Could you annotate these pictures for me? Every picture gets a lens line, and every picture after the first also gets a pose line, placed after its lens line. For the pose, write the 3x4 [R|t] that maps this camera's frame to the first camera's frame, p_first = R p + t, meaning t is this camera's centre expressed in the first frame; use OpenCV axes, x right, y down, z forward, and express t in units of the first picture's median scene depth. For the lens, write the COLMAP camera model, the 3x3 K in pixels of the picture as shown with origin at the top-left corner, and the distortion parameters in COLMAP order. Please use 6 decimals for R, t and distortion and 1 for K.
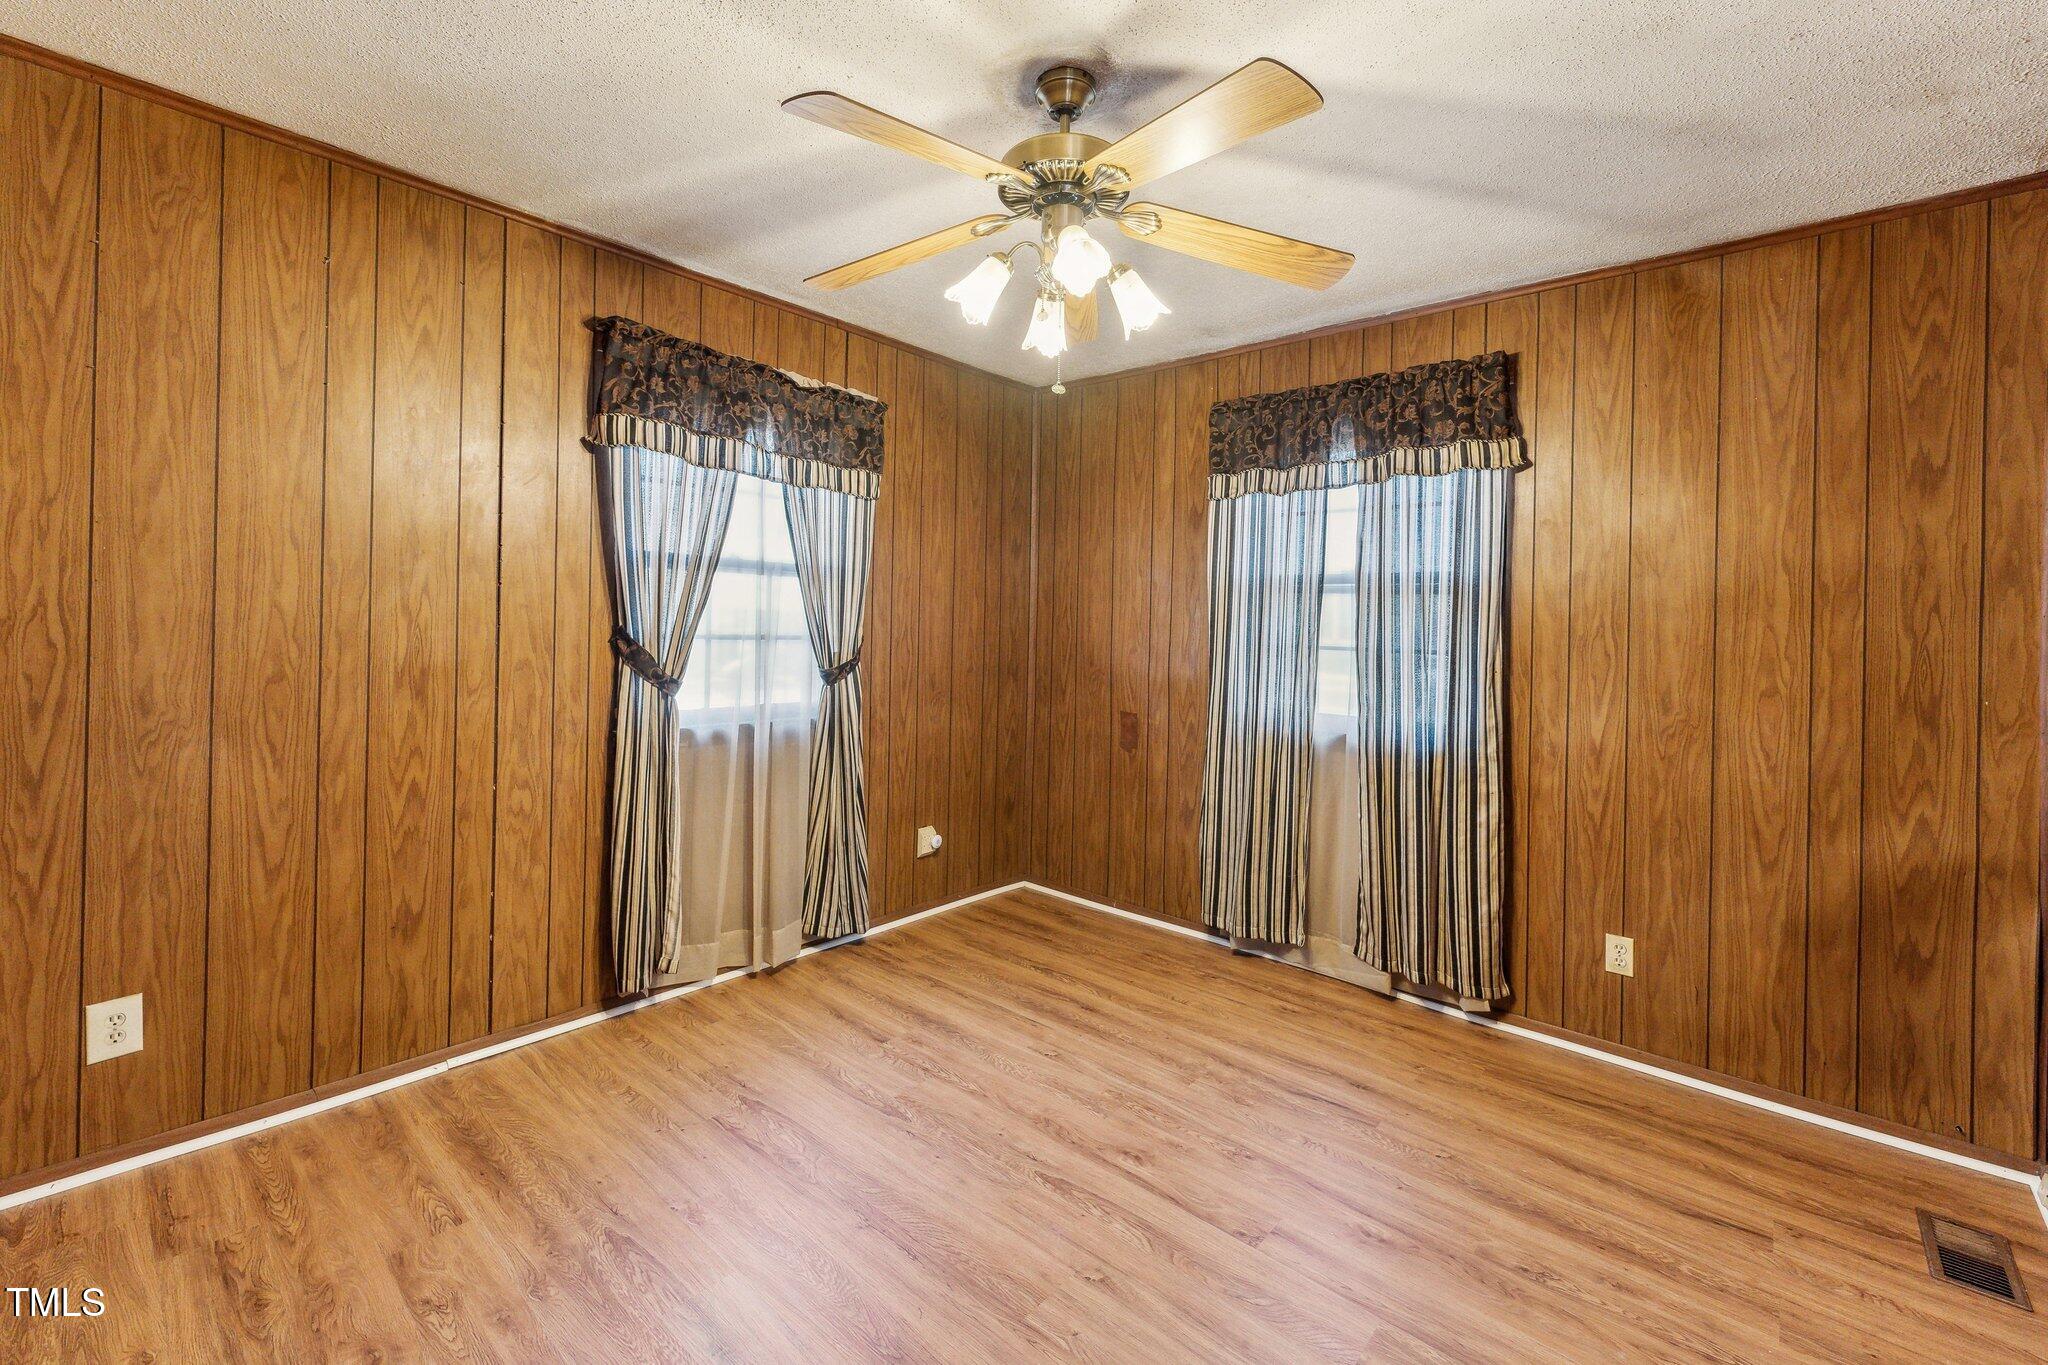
lens RADIAL K [[1212.4, 0, 1354.2], [0, 1212.4, 625.7], [0, 0, 1]] dist [-0.000704, 0.000535]
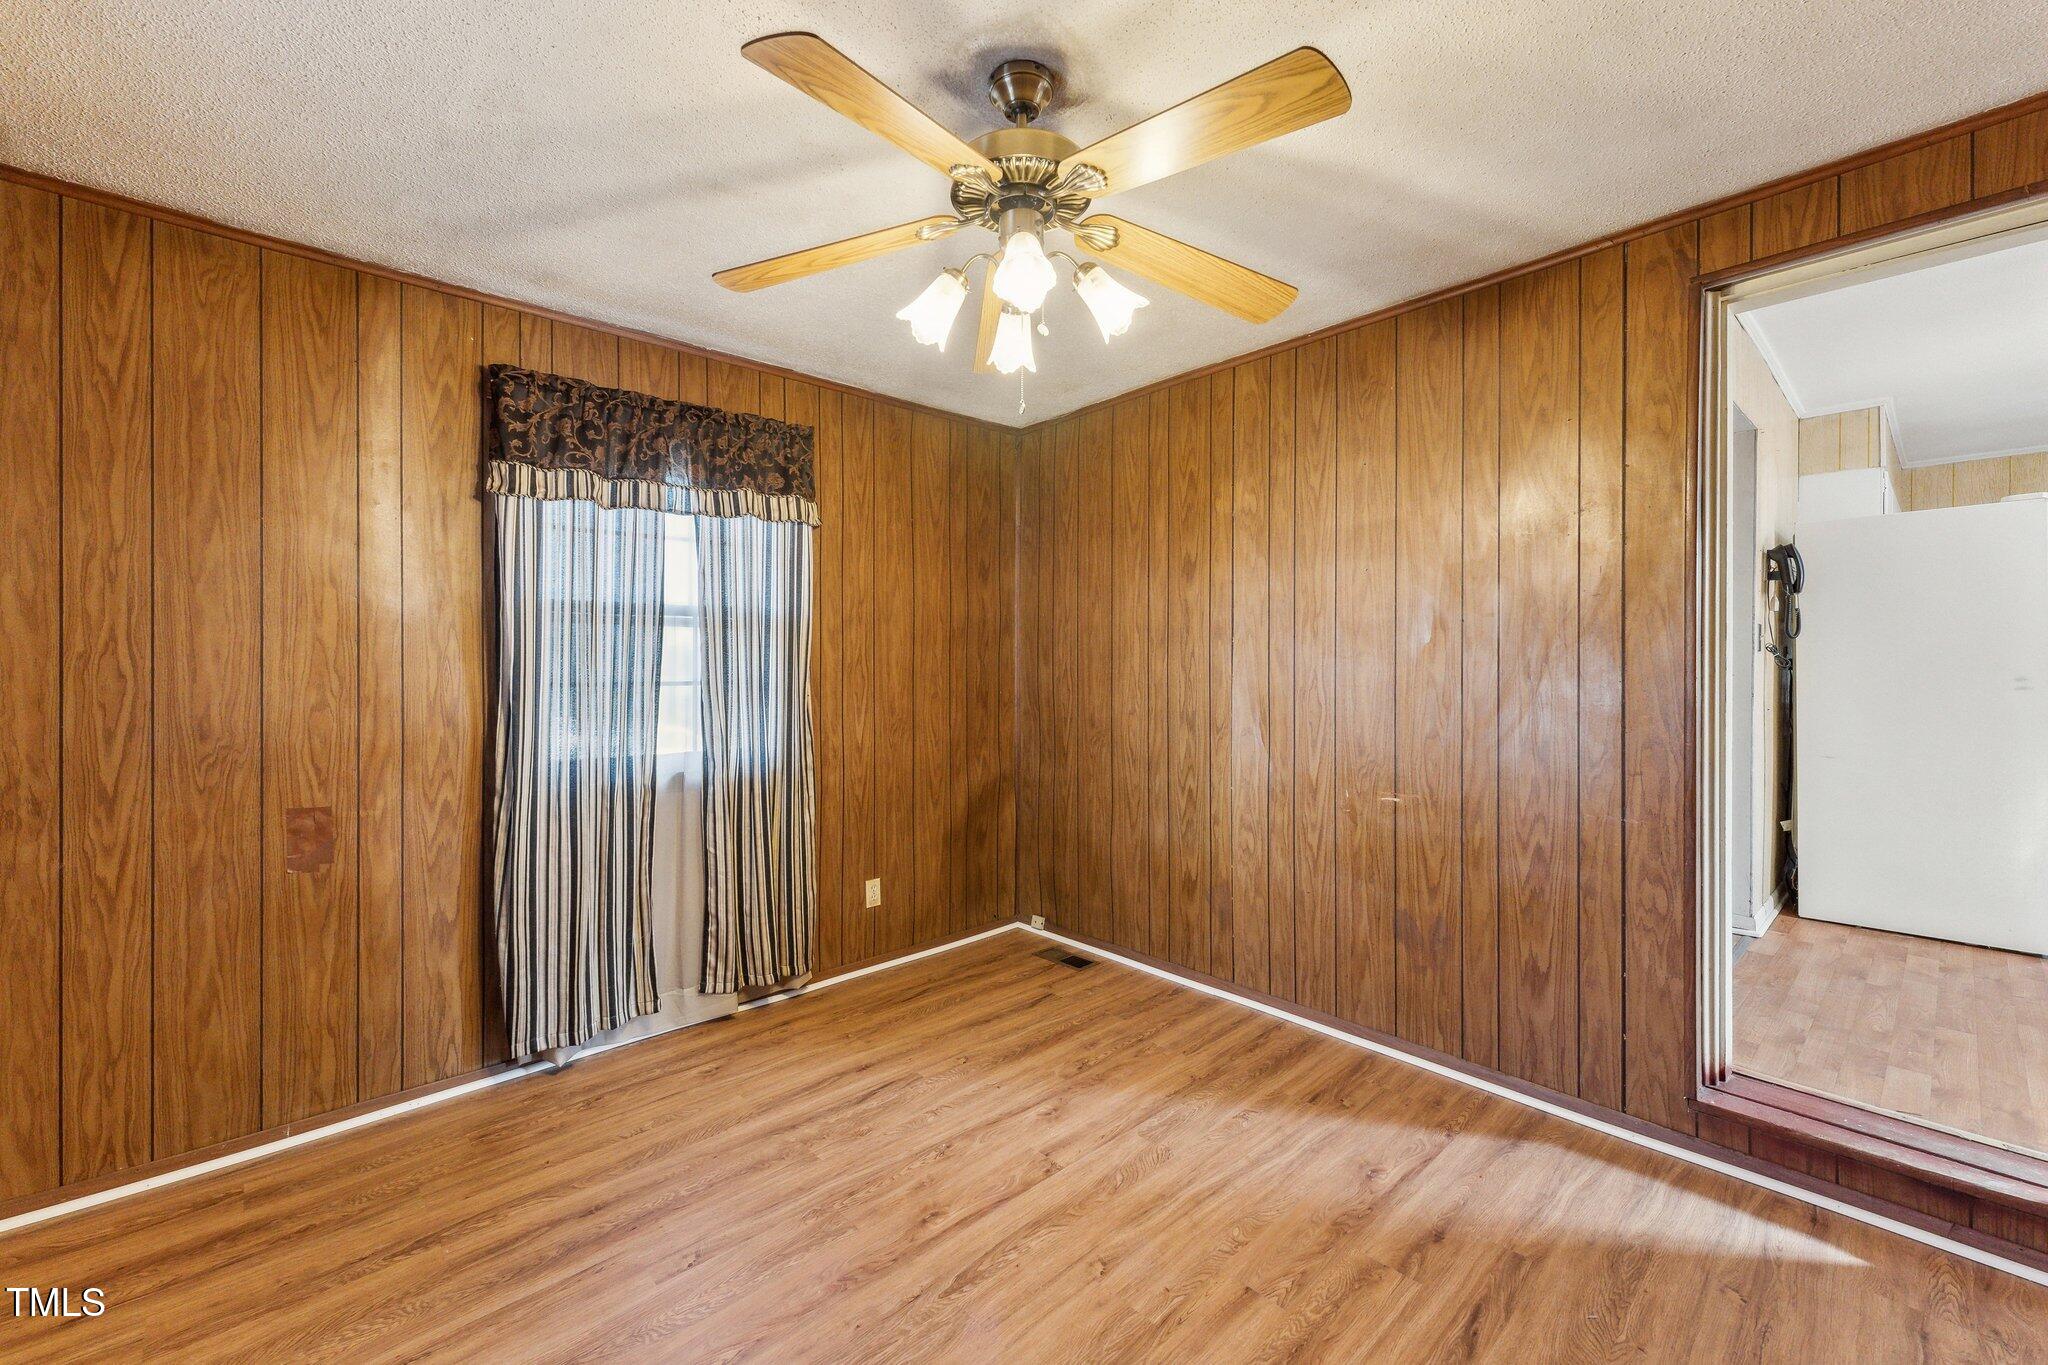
lens RADIAL K [[841.0, 0, 1009.2], [0, 841.0, 658.0], [0, 0, 1]] dist [0.000868, 0.000128]
pose [[0.089663, -0.023827, 0.995687, -0.718938], [-0.008788, 0.999656, 0.024713, -0.022348], [-0.995933, -0.010966, 0.089423, 0.760100]]
